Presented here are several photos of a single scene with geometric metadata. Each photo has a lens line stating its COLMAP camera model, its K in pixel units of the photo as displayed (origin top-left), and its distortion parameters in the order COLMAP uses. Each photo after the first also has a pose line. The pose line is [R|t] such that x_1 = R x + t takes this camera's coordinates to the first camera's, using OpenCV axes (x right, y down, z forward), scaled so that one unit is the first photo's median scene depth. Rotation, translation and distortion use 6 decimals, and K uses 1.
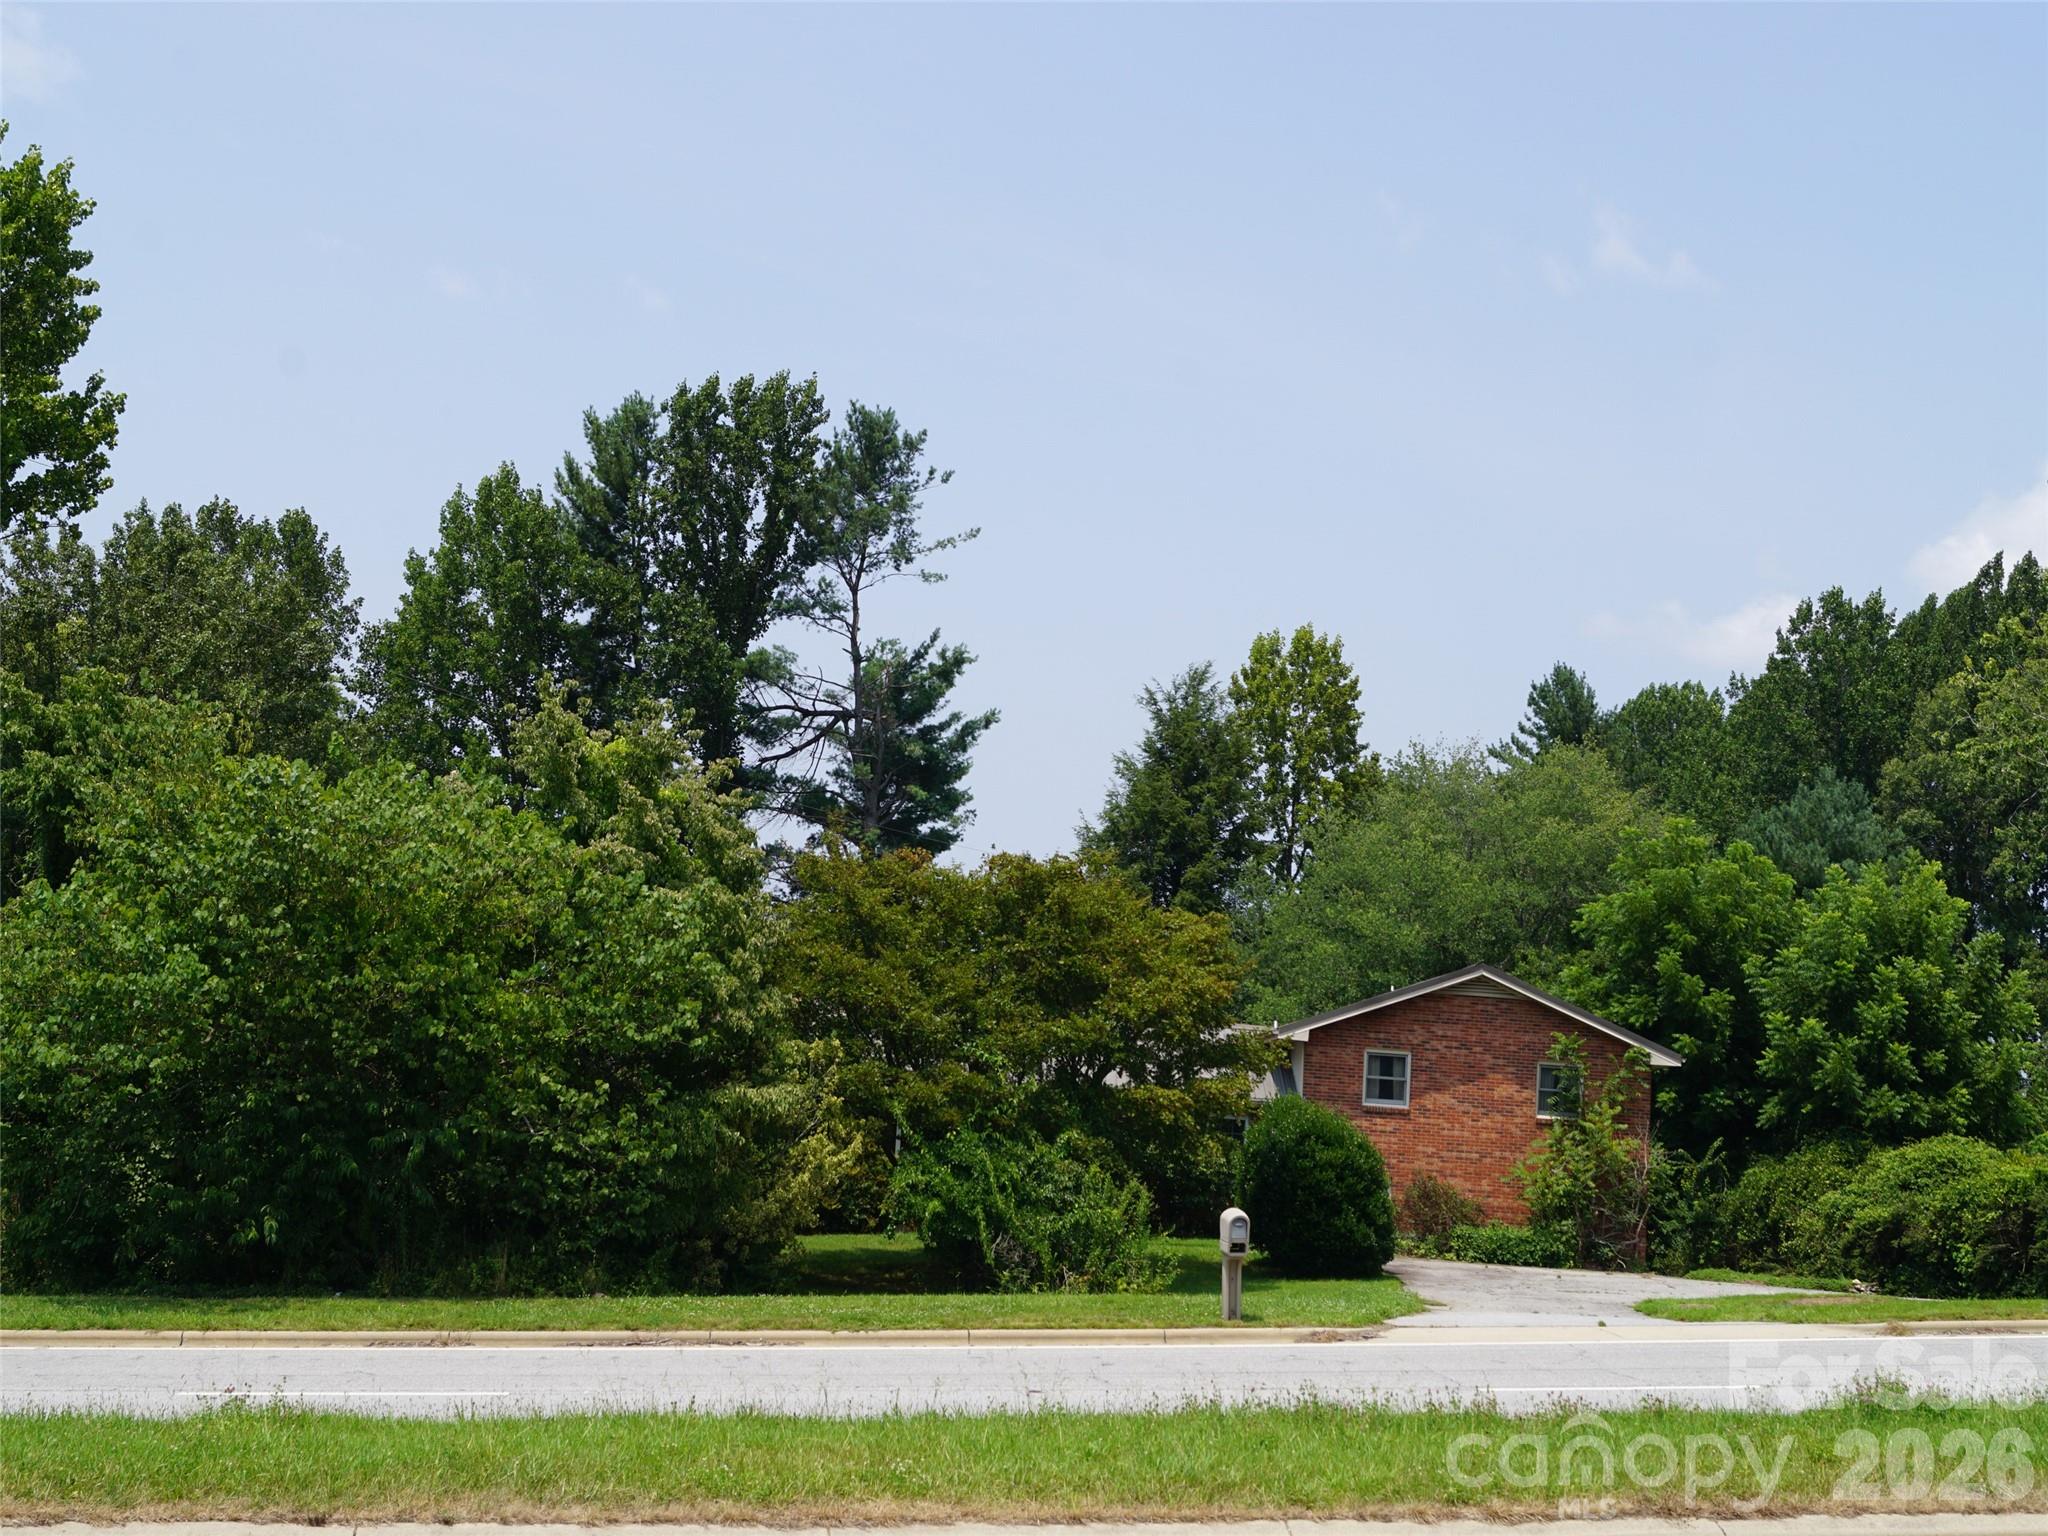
lens RADIAL K [[2495.1, 0, 1036.3], [0, 2495.1, 777.6], [0, 0, 1]] dist [-0.038724, 0.000000]
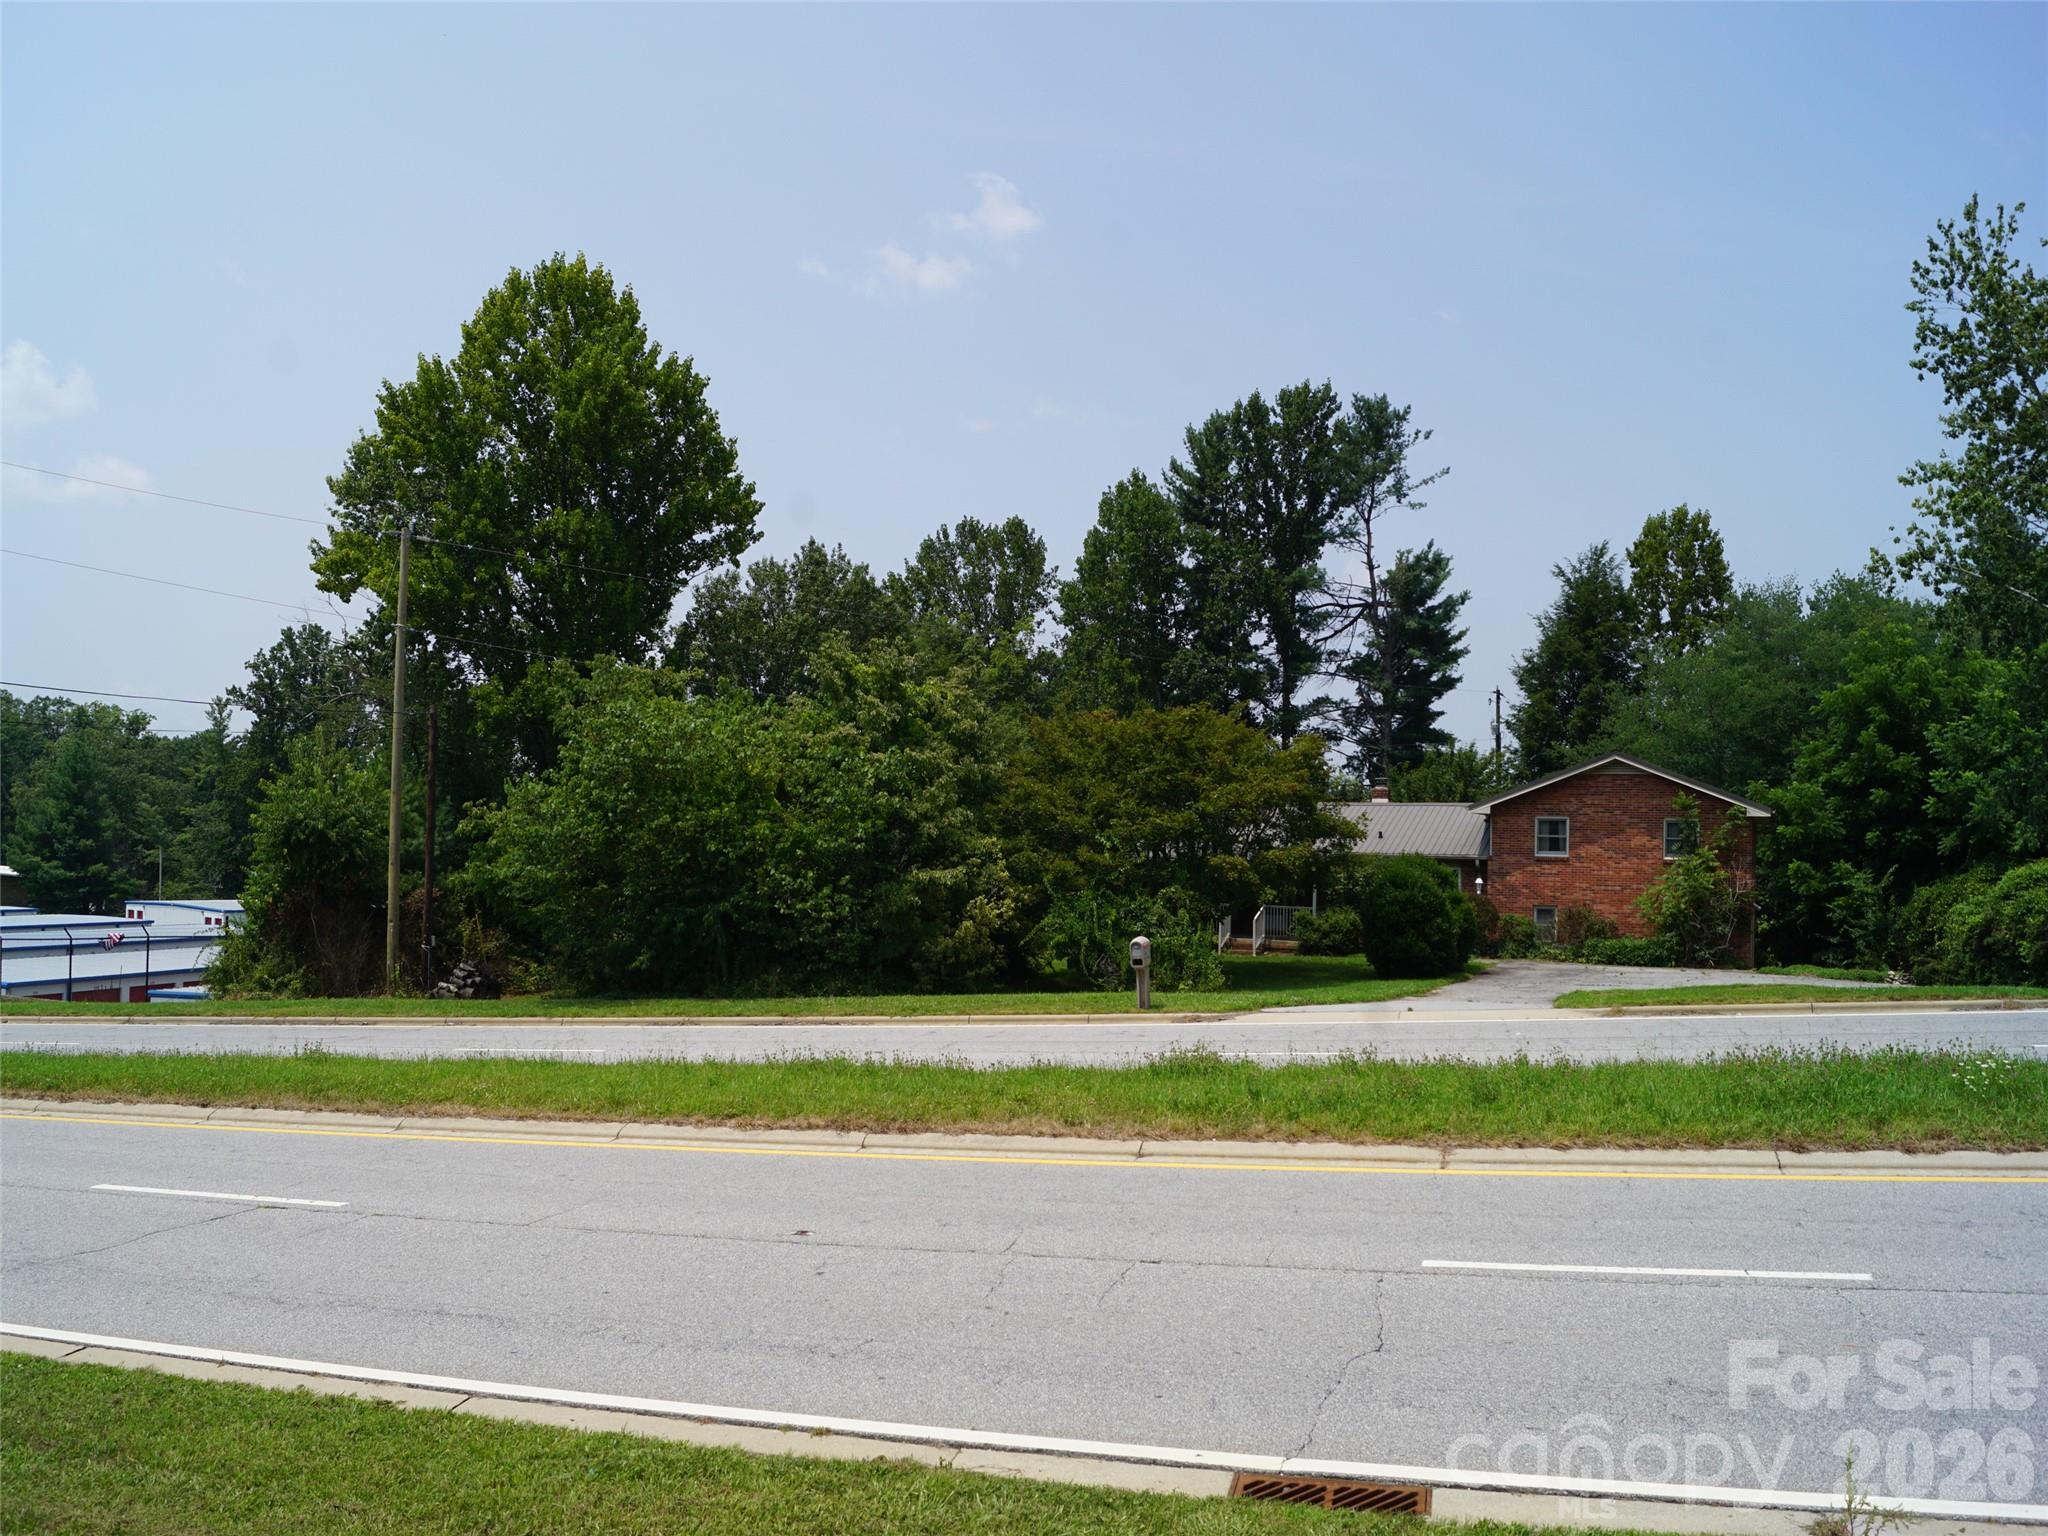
lens RADIAL K [[1639.8, 0, 990.8], [0, 1639.8, 791.4], [0, 0, 1]] dist [-0.082986, 0.020905]
pose [[0.892867, -0.063955, -0.445756, 0.265903], [0.100569, 0.993182, 0.058946, 0.008798], [0.438947, -0.097460, 0.893212, 0.038639]]
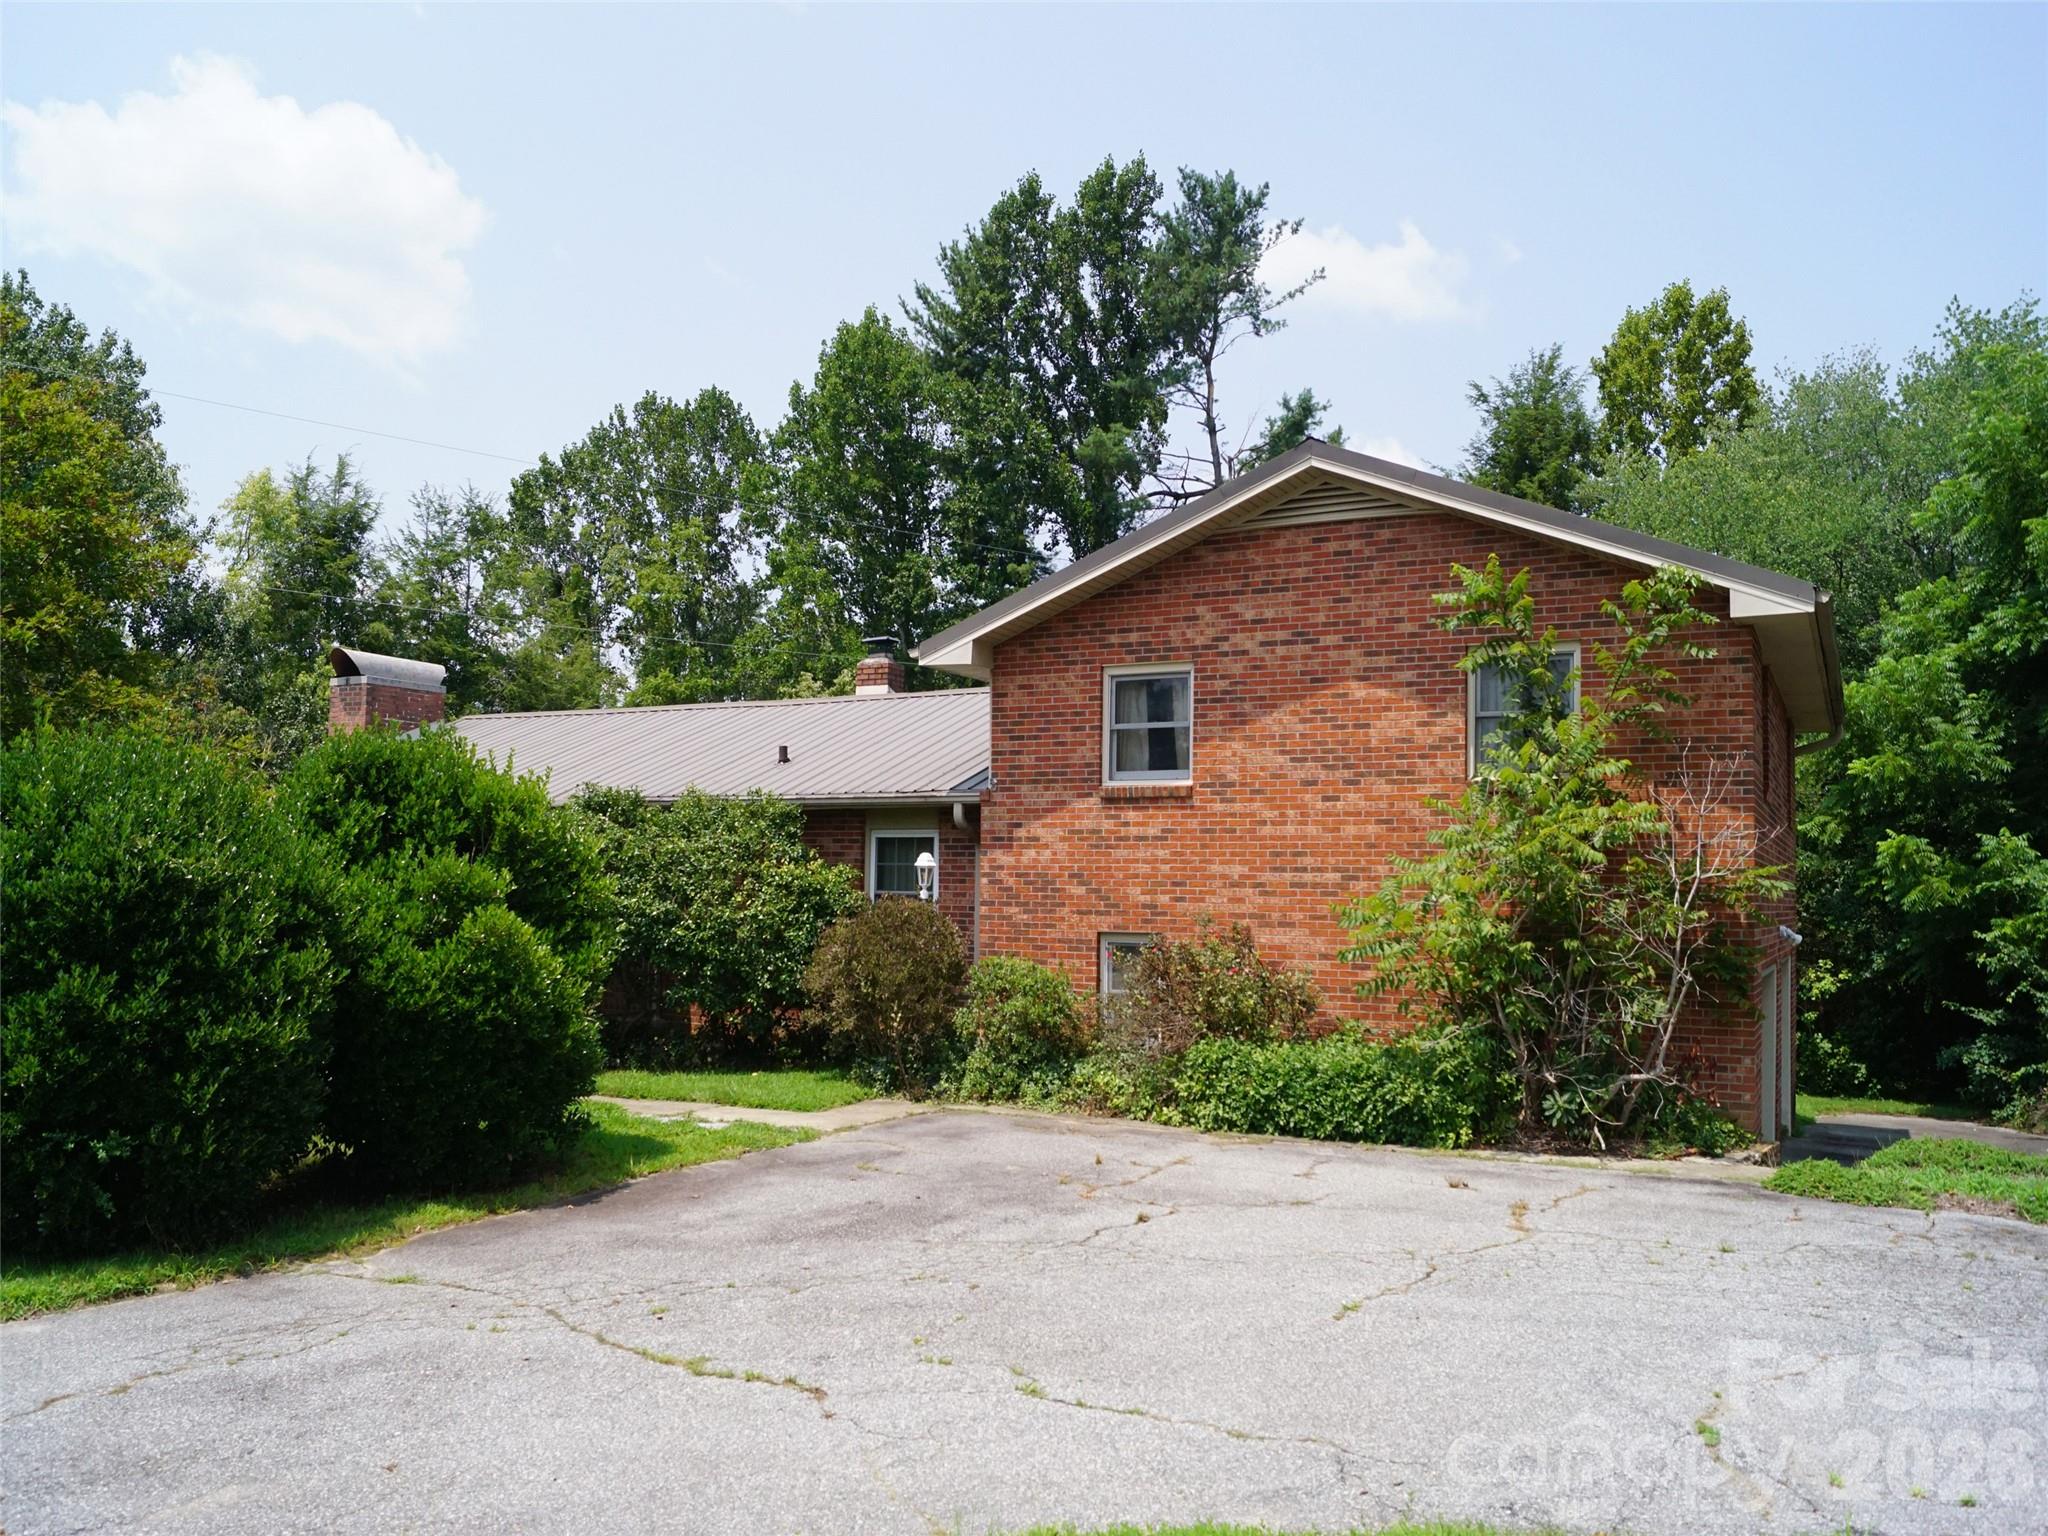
lens RADIAL K [[1639.8, 0, 1010.5], [0, 1639.8, 810.8], [0, 0, 1]] dist [-0.082986, 0.020905]
pose [[0.877472, -0.080858, -0.472763, 0.259691], [0.110139, 0.993316, 0.034534, 0.121732], [0.466811, -0.082372, 0.880513, 0.706563]]
